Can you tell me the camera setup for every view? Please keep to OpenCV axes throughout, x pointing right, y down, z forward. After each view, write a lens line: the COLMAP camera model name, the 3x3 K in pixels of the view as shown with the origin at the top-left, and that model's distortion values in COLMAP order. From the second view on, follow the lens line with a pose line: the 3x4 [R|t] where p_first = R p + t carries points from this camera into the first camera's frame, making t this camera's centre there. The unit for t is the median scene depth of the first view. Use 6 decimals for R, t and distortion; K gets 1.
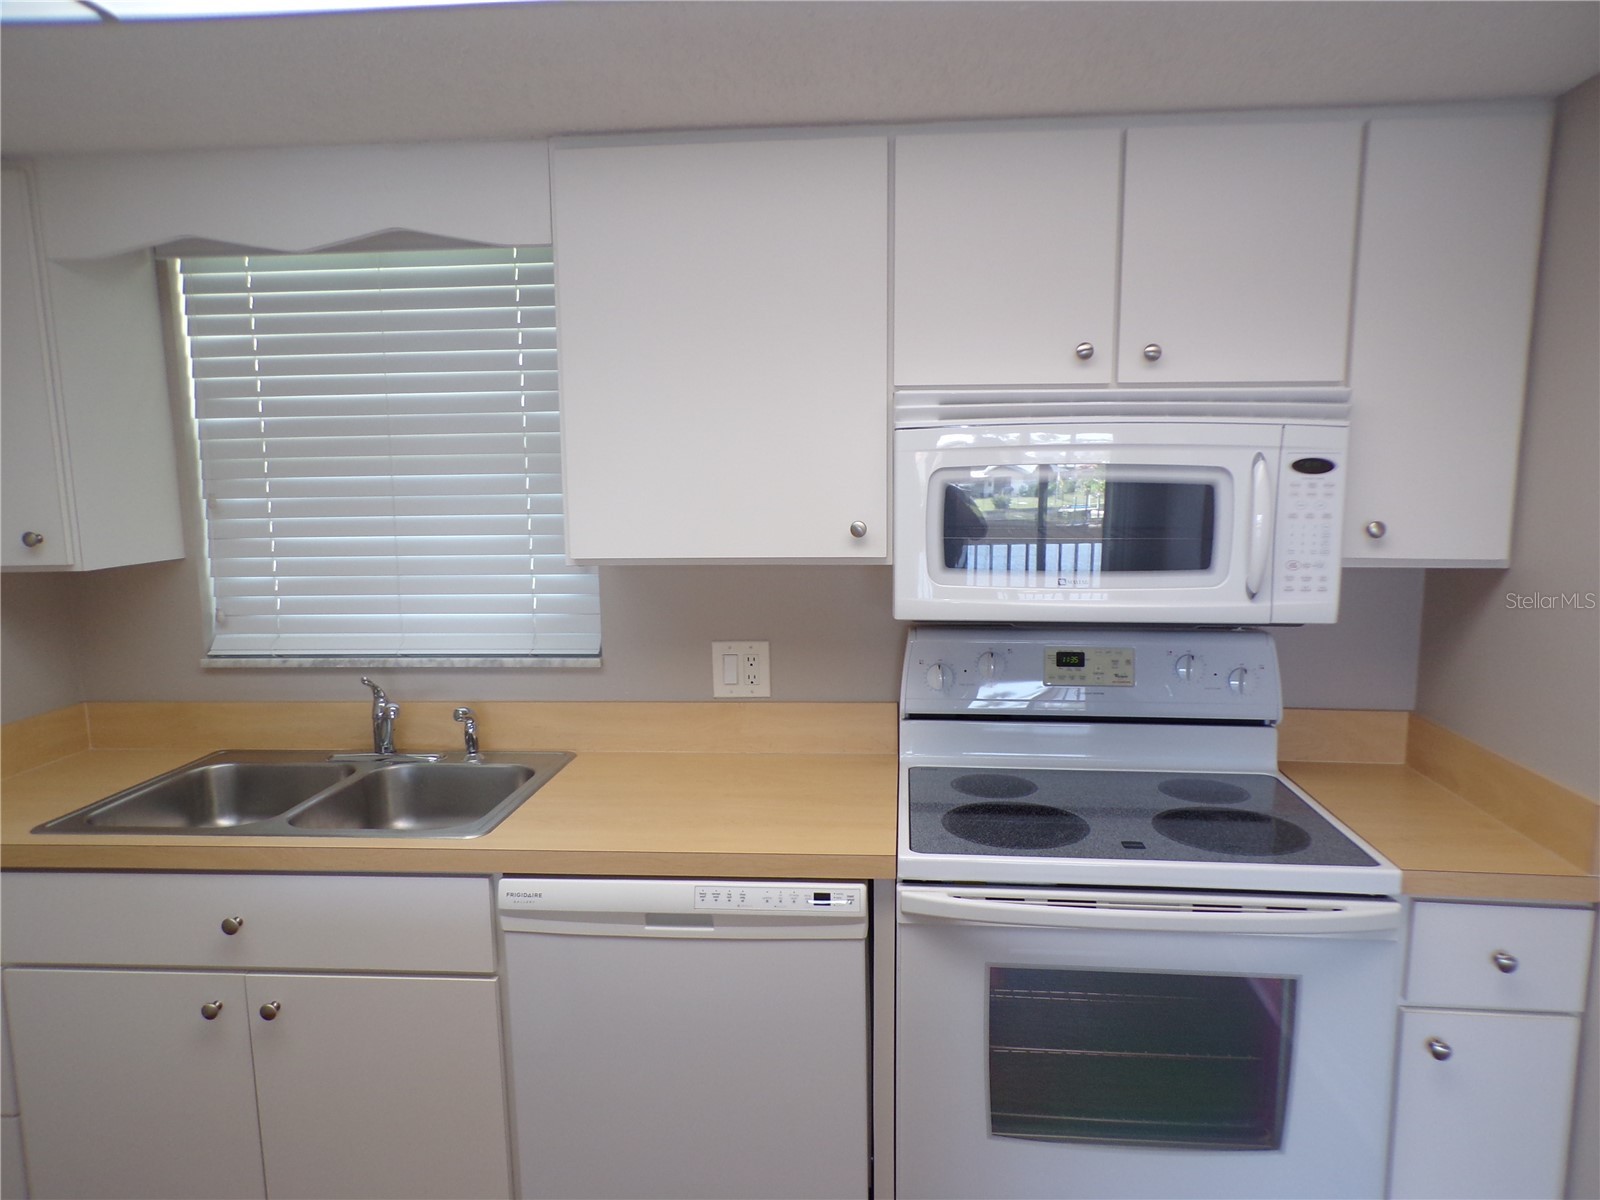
lens RADIAL K [[1091.7, 0, 814.4], [0, 1091.7, 611.4], [0, 0, 1]] dist [-0.003265, 0.015816]
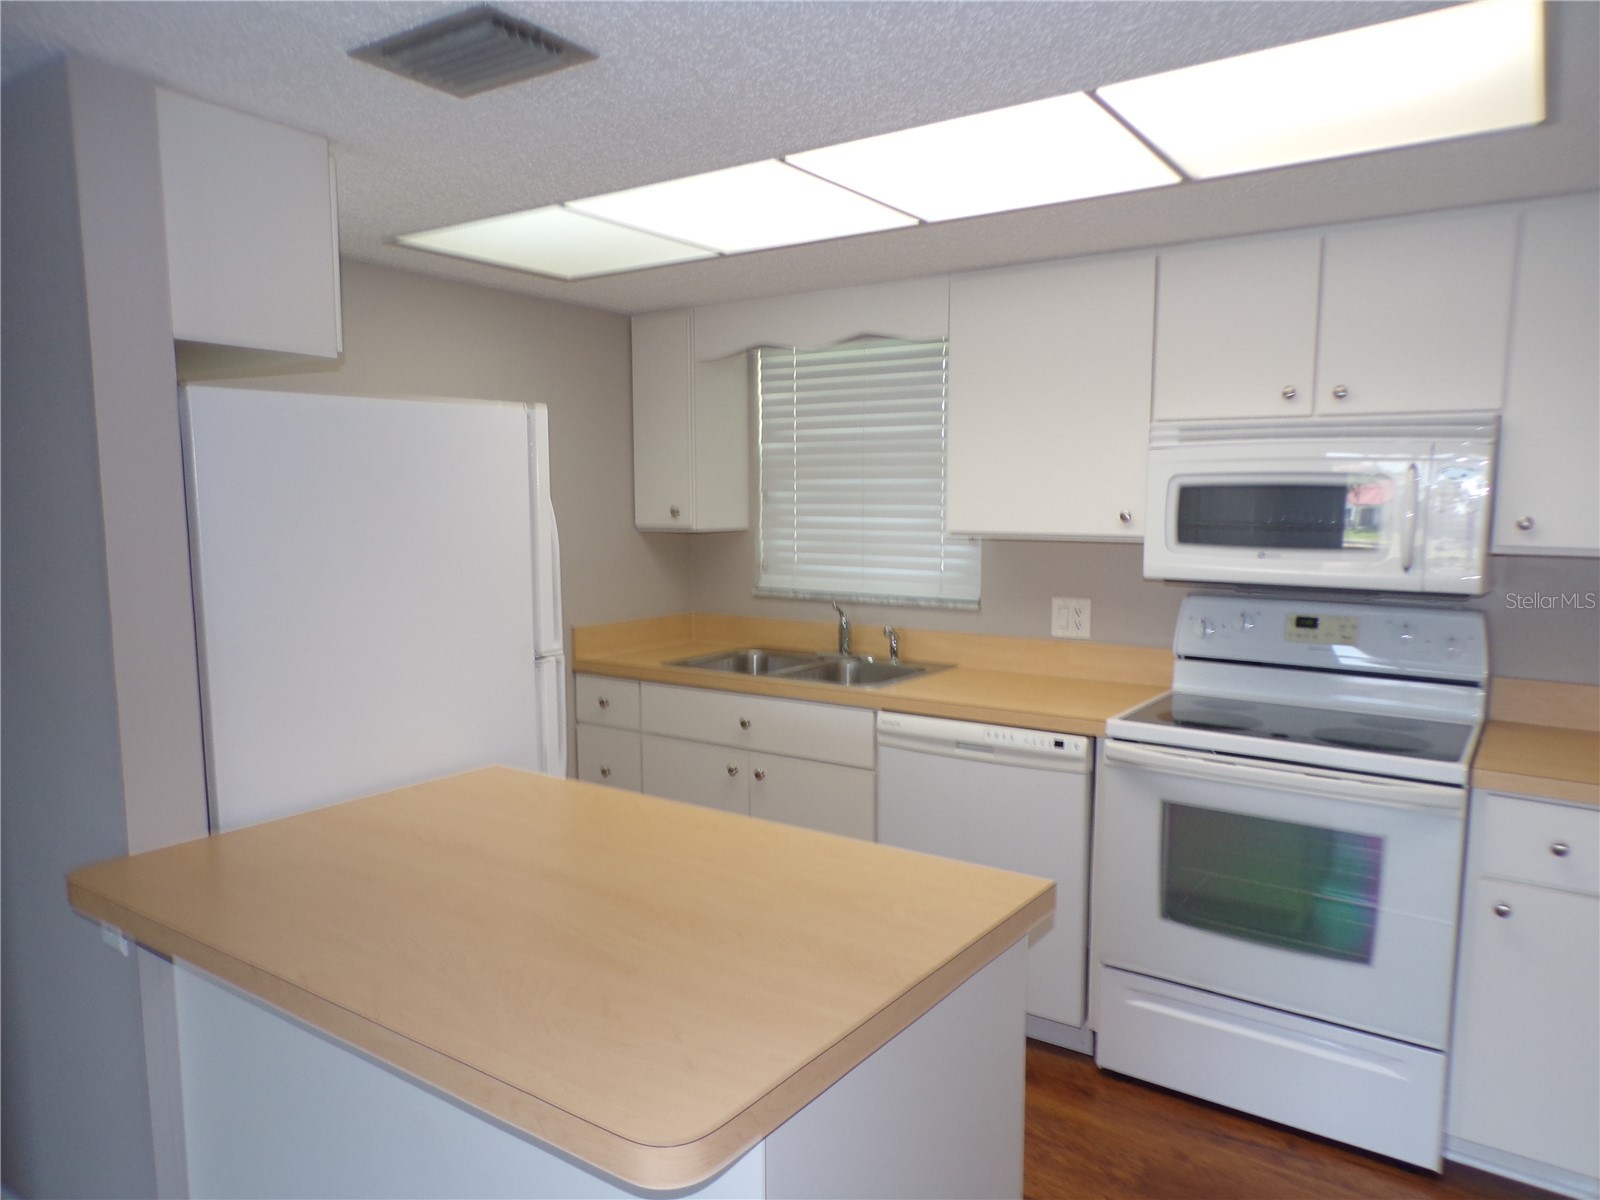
lens RADIAL K [[1091.7, 0, 789.8], [0, 1091.7, 607.9], [0, 0, 1]] dist [-0.003265, 0.015816]
pose [[0.864159, 0.068946, -0.498473, 0.360660], [-0.083811, 0.996454, -0.007471, 0.090941], [0.496190, 0.048233, 0.866873, -0.464451]]
